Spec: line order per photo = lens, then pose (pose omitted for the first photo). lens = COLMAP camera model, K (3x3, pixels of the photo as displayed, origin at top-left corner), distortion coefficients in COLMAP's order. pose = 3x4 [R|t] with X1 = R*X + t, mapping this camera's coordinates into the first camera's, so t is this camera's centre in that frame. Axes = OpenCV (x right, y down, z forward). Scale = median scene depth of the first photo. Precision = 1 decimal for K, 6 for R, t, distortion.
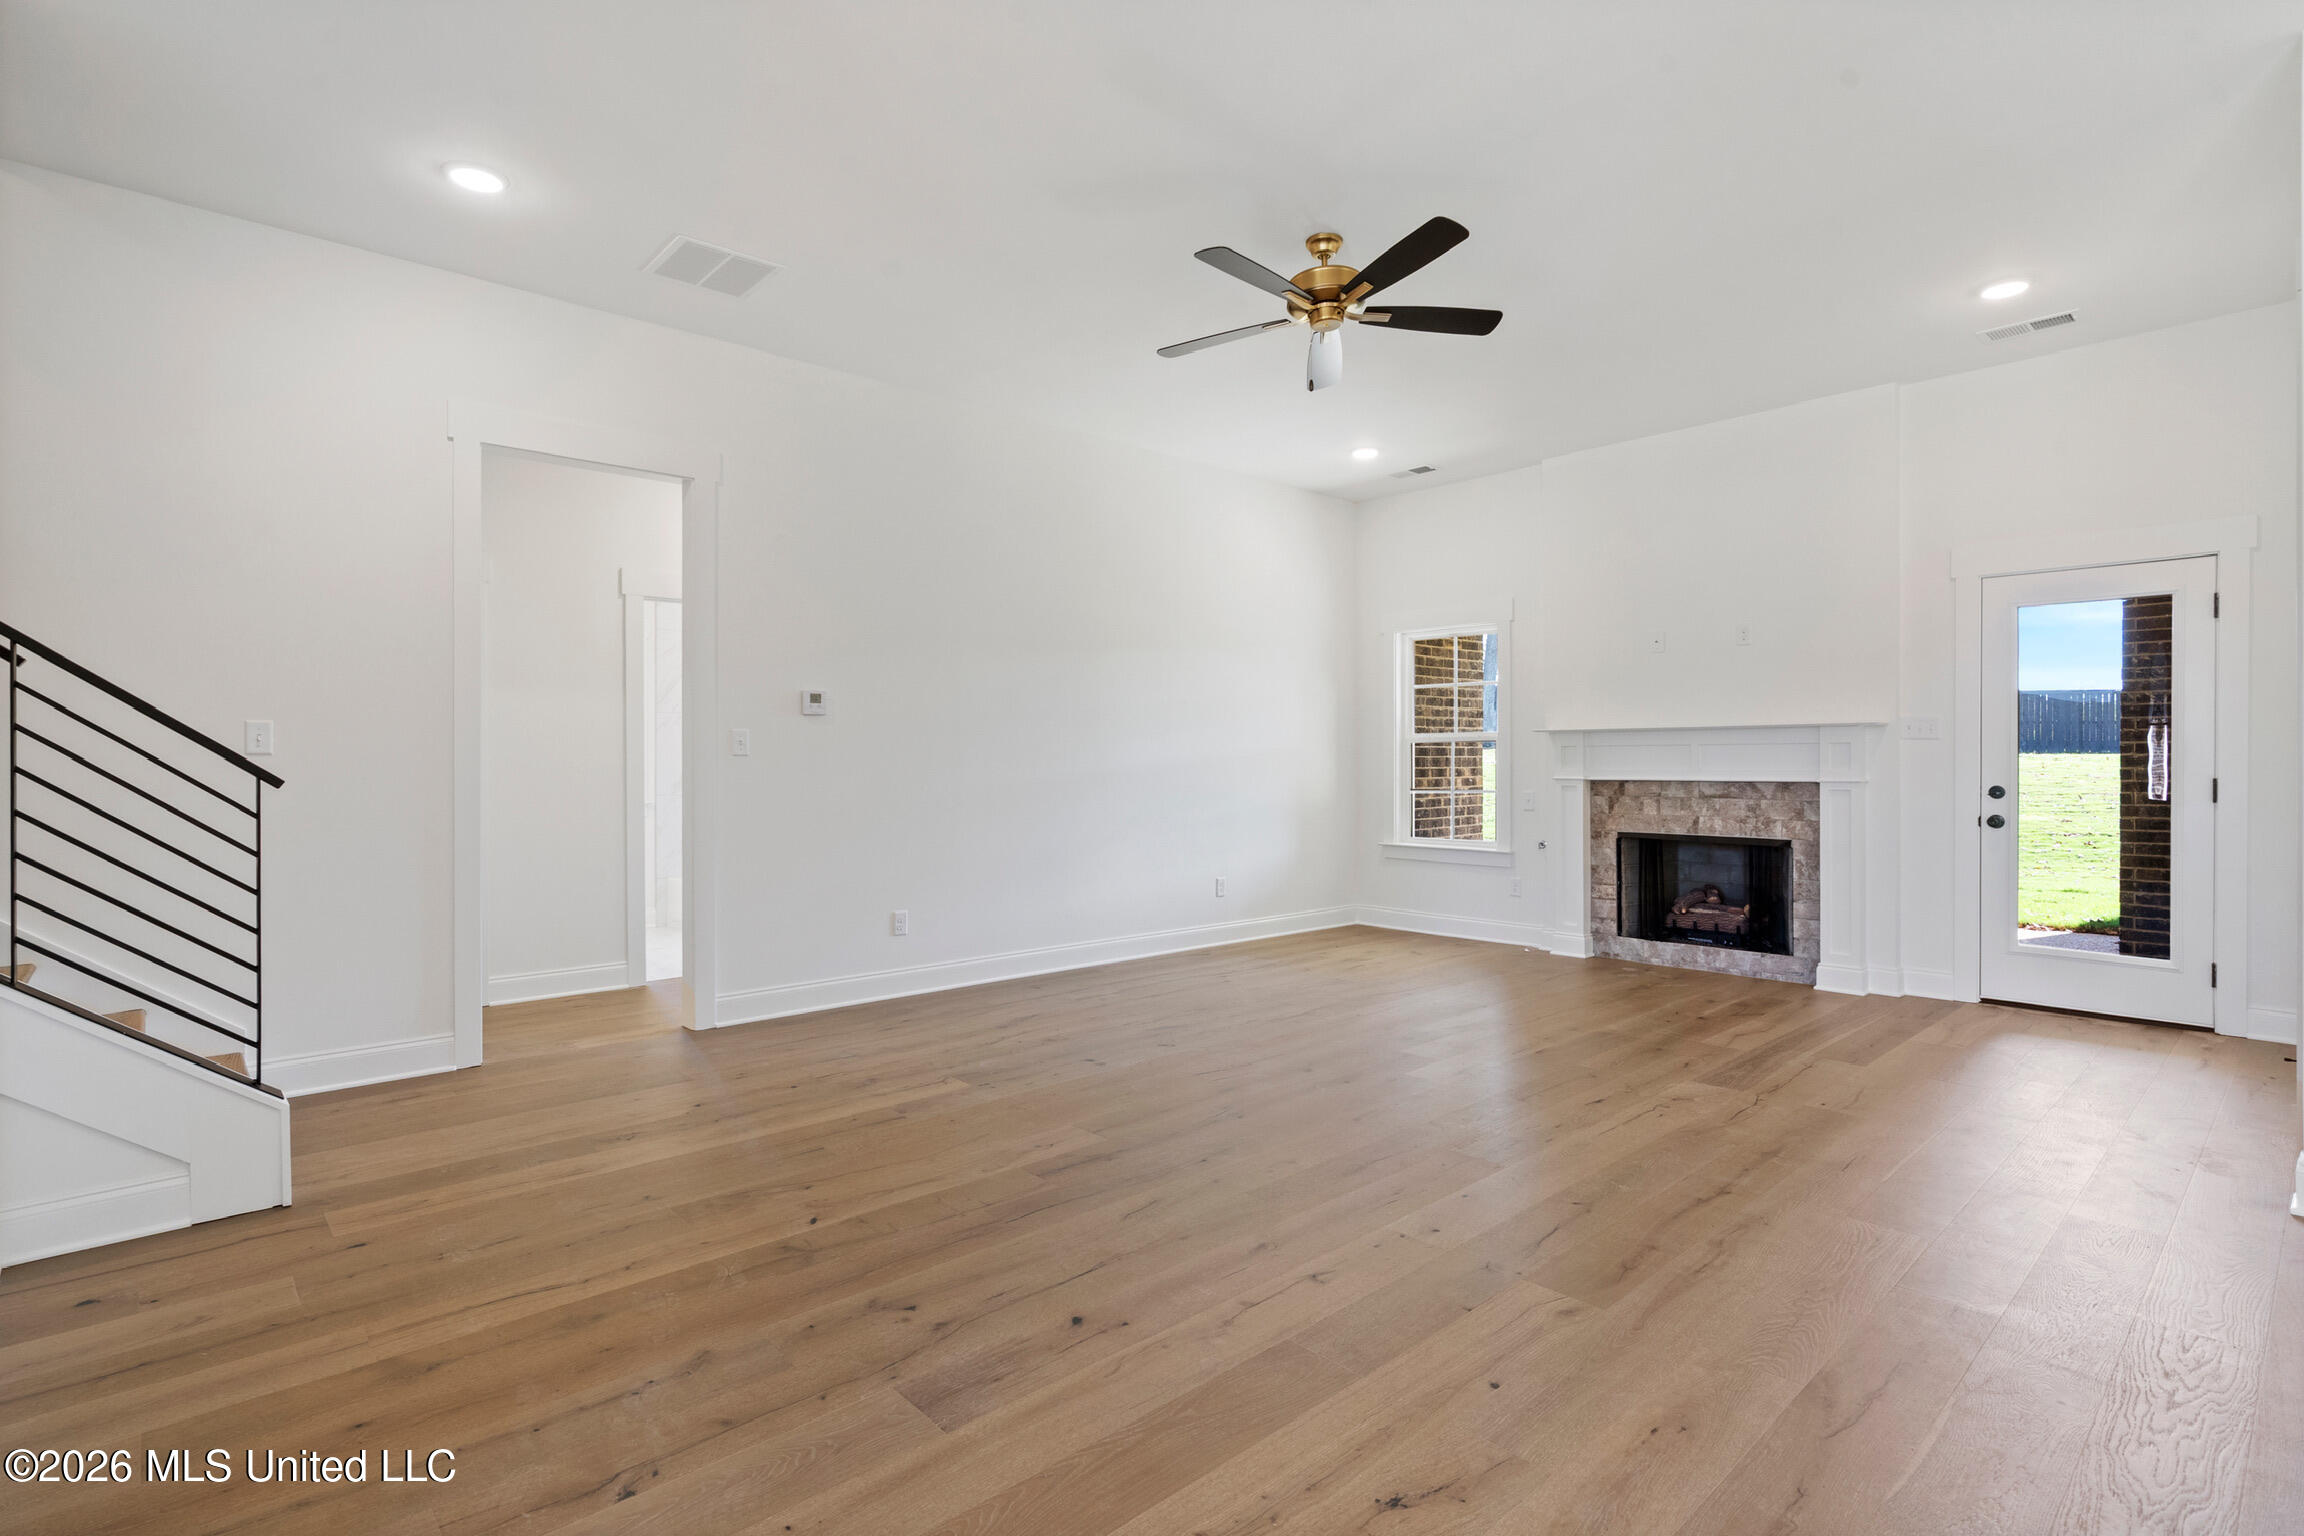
lens RADIAL K [[1073.1, 0, 1137.5], [0, 1073.1, 770.6], [0, 0, 1]] dist [-0.023823, -0.000249]
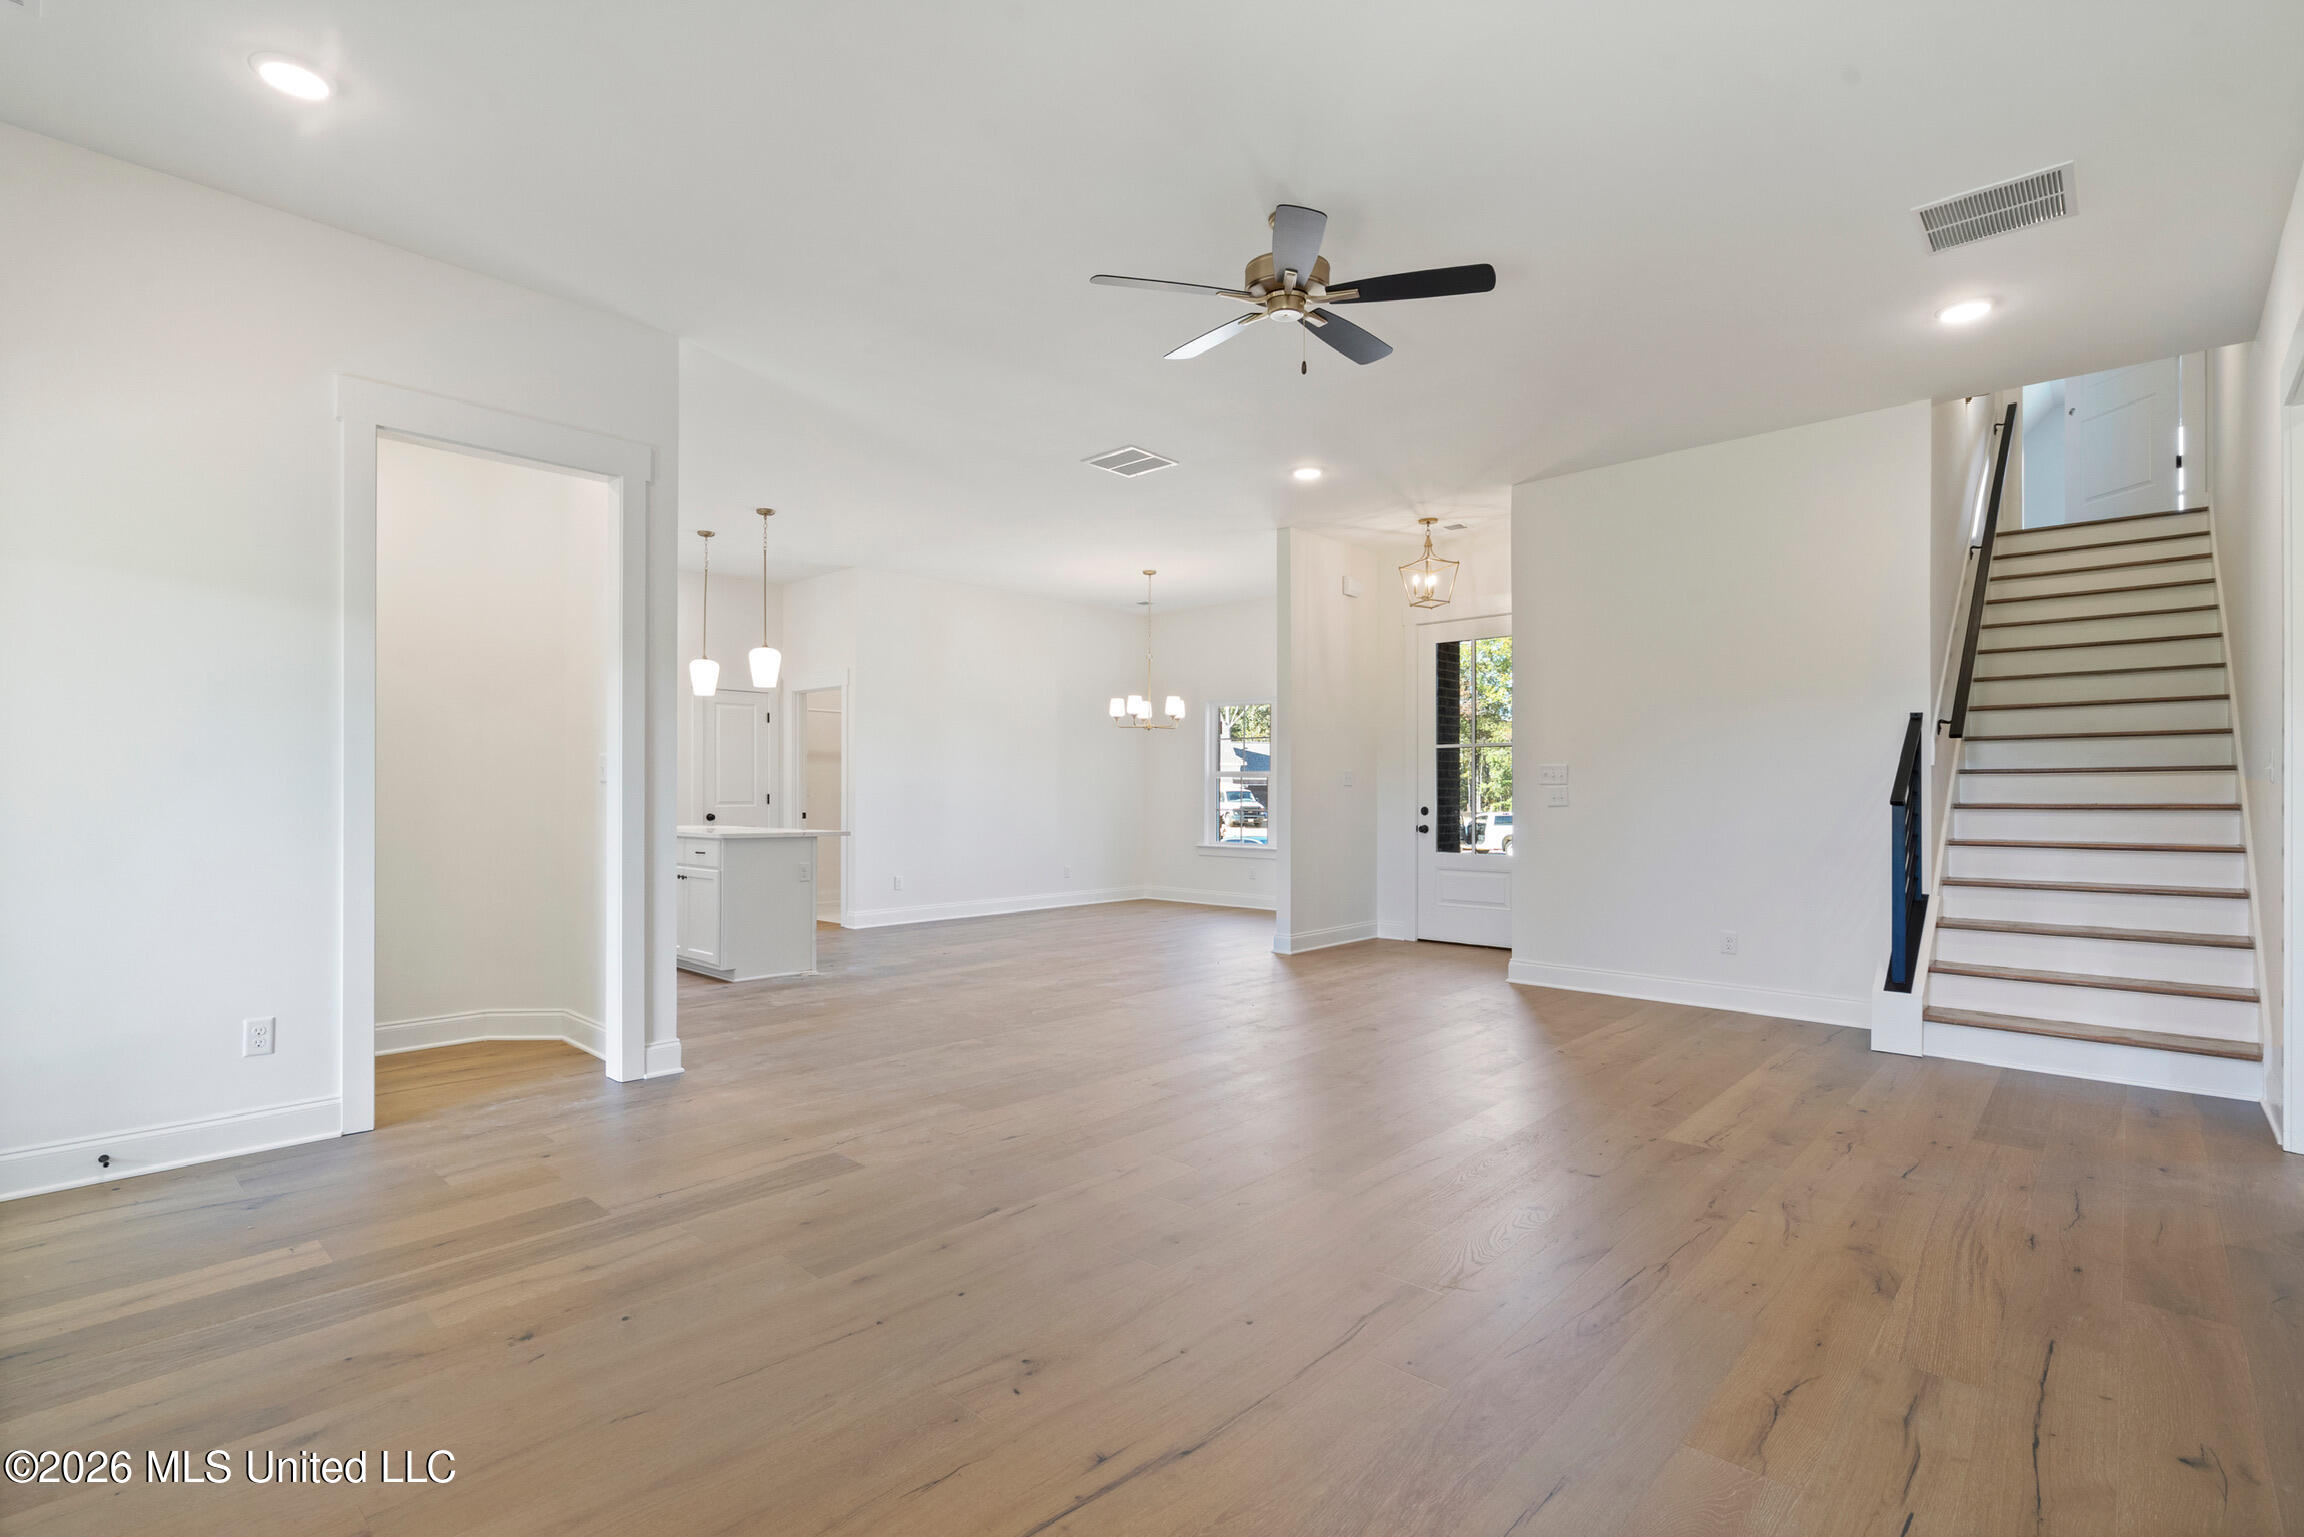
lens RADIAL K [[1072.9, 0, 1149.3], [0, 1072.9, 772.2], [0, 0, 1]] dist [-0.004036, 0.000504]
pose [[-0.995641, -0.001363, -0.093258, 0.243081], [-0.000411, 0.999948, -0.010227, -0.008007], [0.093267, -0.010145, -0.995589, 1.222185]]
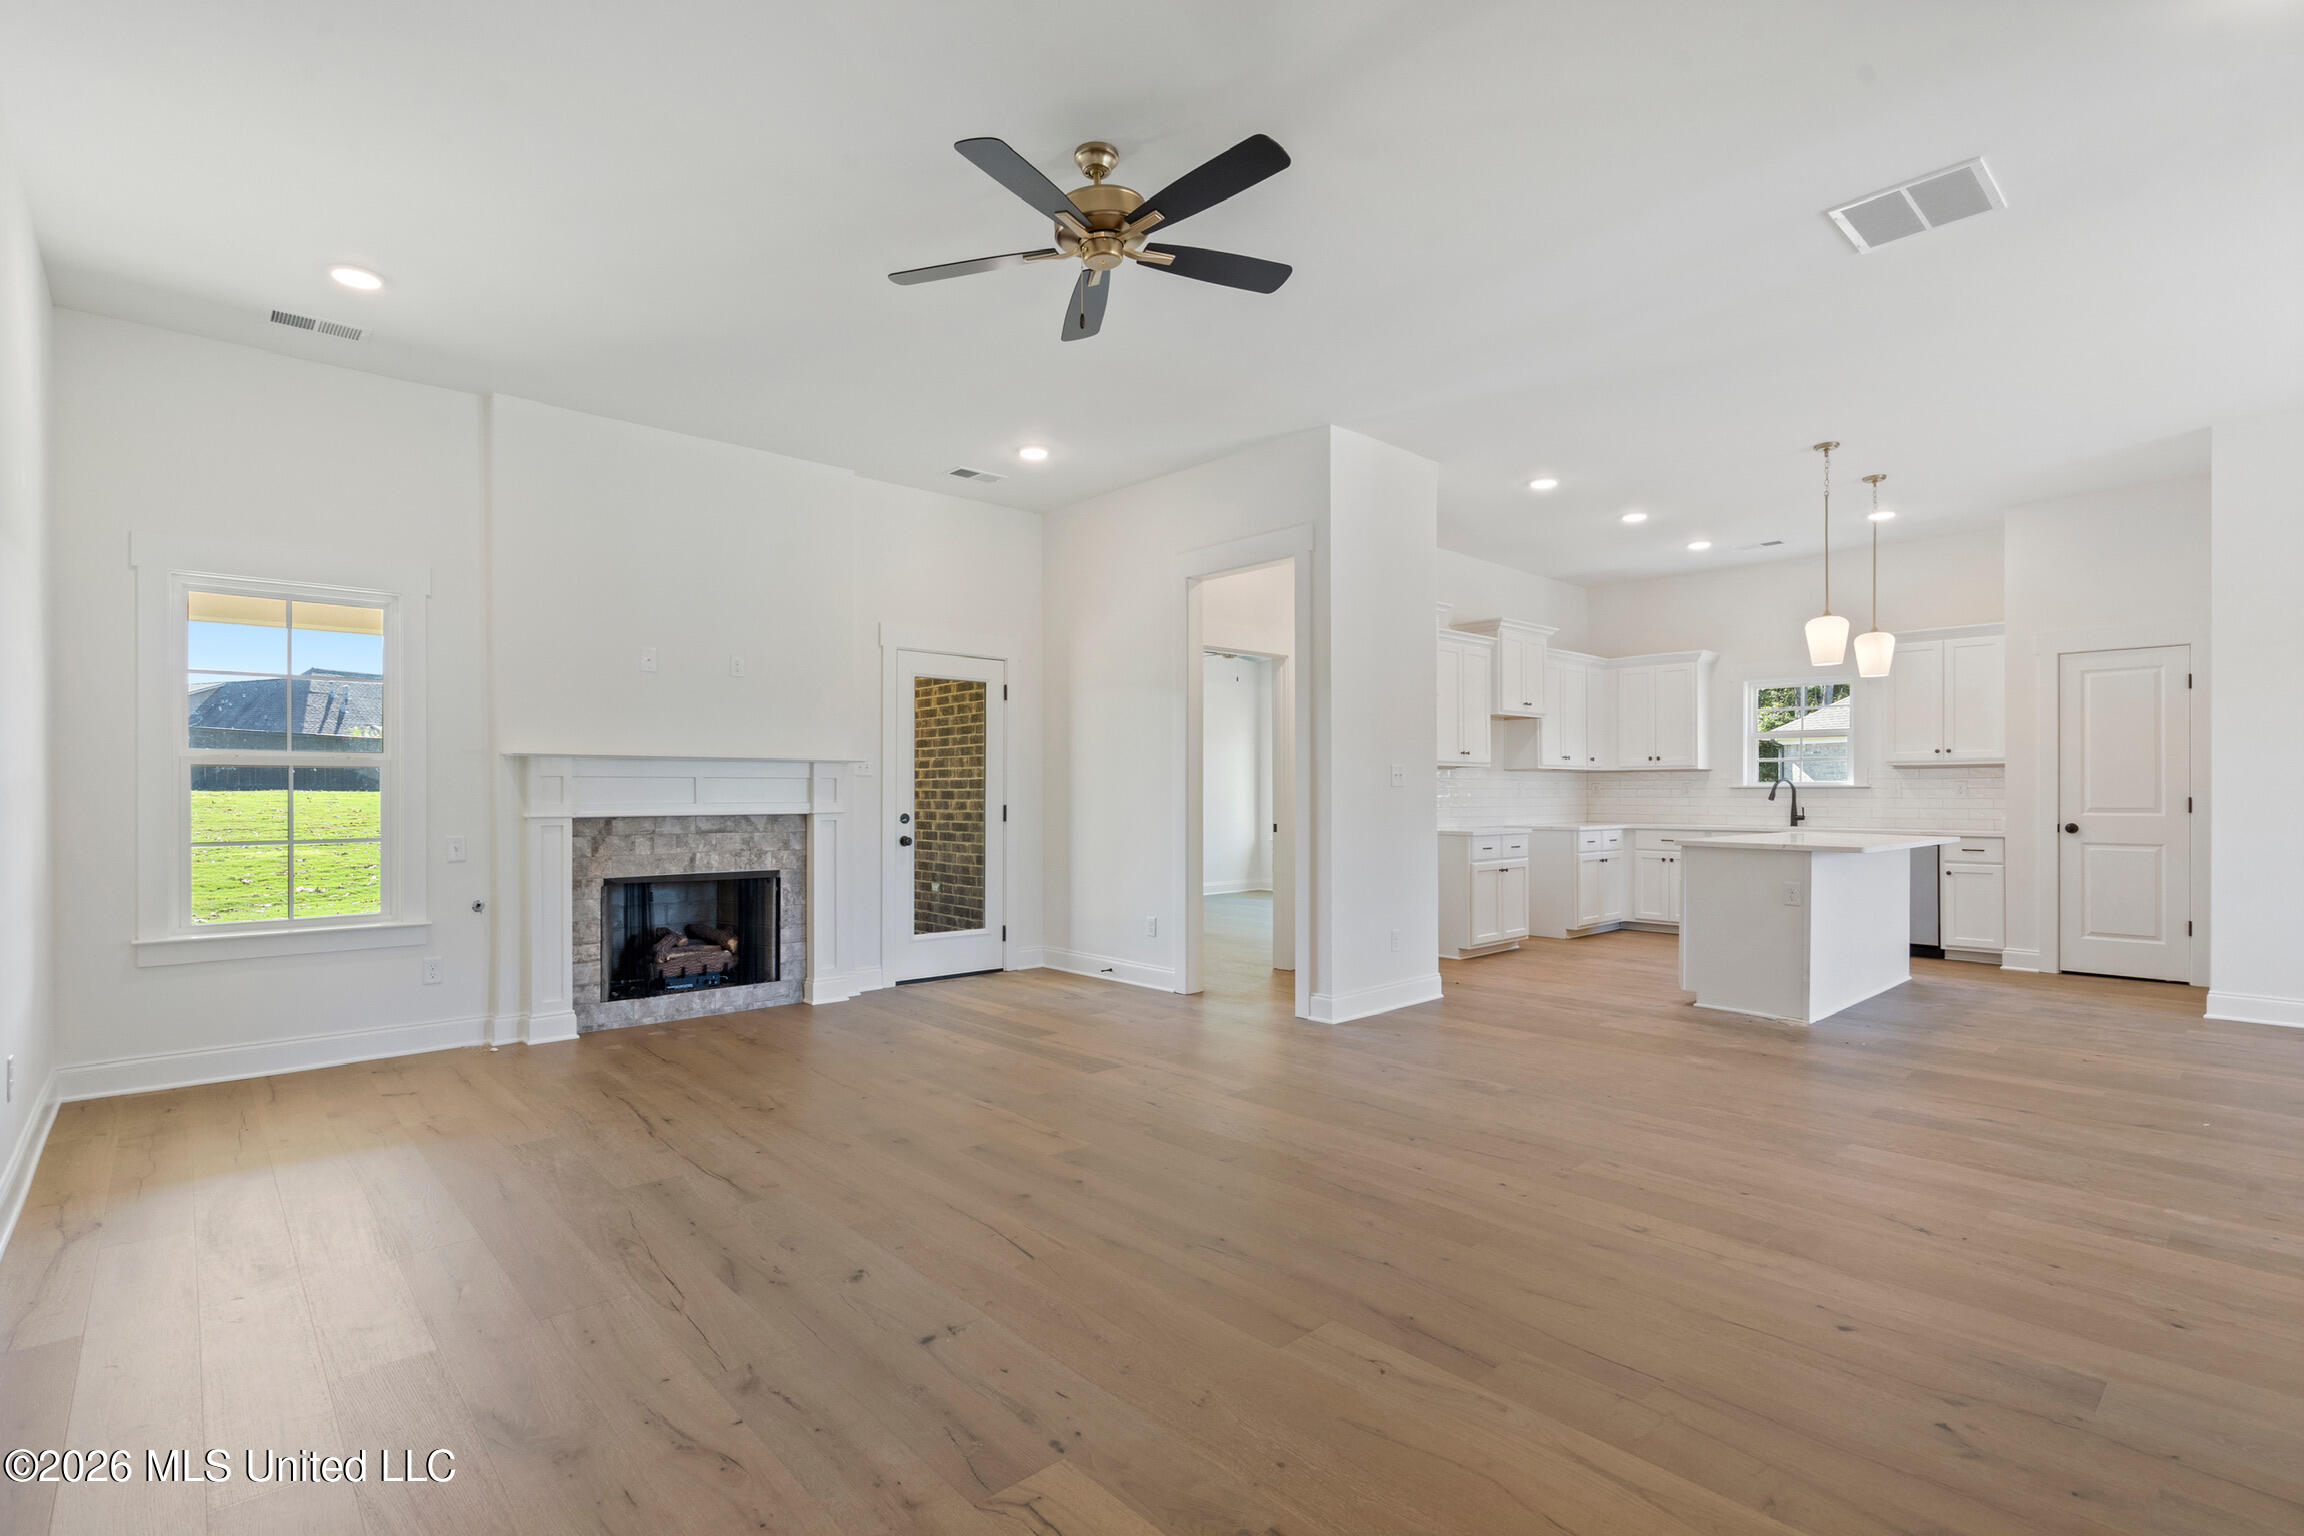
lens RADIAL K [[1072.9, 0, 1102.8], [0, 1072.9, 787.9], [0, 0, 1]] dist [-0.004036, 0.000504]
pose [[0.023209, 0.007134, 0.999705, -0.414906], [0.010428, 0.999918, -0.007378, -0.003927], [-0.999676, 0.010596, 0.023132, 0.627681]]
